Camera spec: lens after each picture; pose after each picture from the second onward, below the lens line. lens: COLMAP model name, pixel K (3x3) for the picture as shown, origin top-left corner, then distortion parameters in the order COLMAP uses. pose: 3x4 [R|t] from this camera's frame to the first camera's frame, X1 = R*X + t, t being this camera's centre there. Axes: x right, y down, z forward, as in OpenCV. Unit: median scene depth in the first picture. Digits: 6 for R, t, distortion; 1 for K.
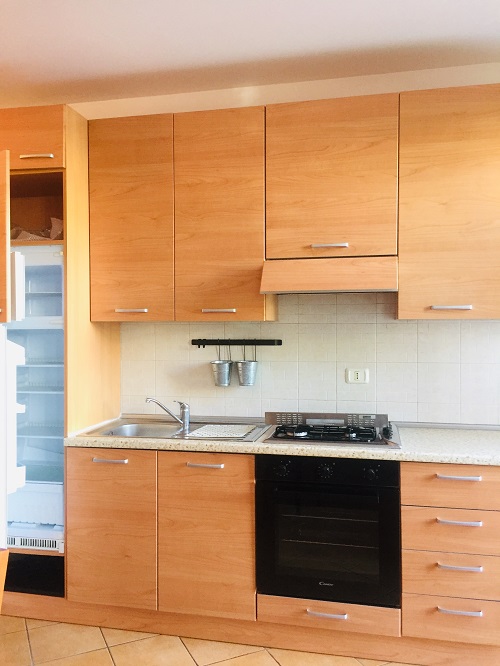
lens RADIAL K [[568.9, 0, 250.6], [0, 568.9, 333.0], [0, 0, 1]] dist [0.054316, -0.058876]
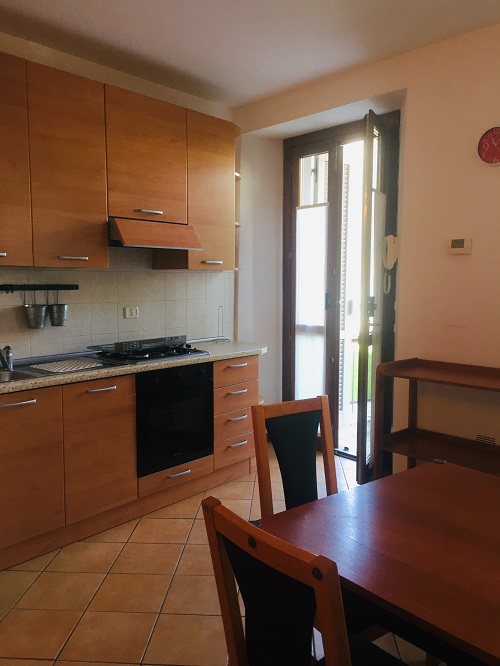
lens RADIAL K [[568.9, 0, 250.9], [0, 568.9, 334.5], [0, 0, 1]] dist [0.054316, -0.058876]
pose [[0.479132, -0.080825, 0.874014, -0.919697], [0.005171, 0.995994, 0.089271, 0.012321], [-0.877728, -0.038253, 0.477631, 0.155993]]
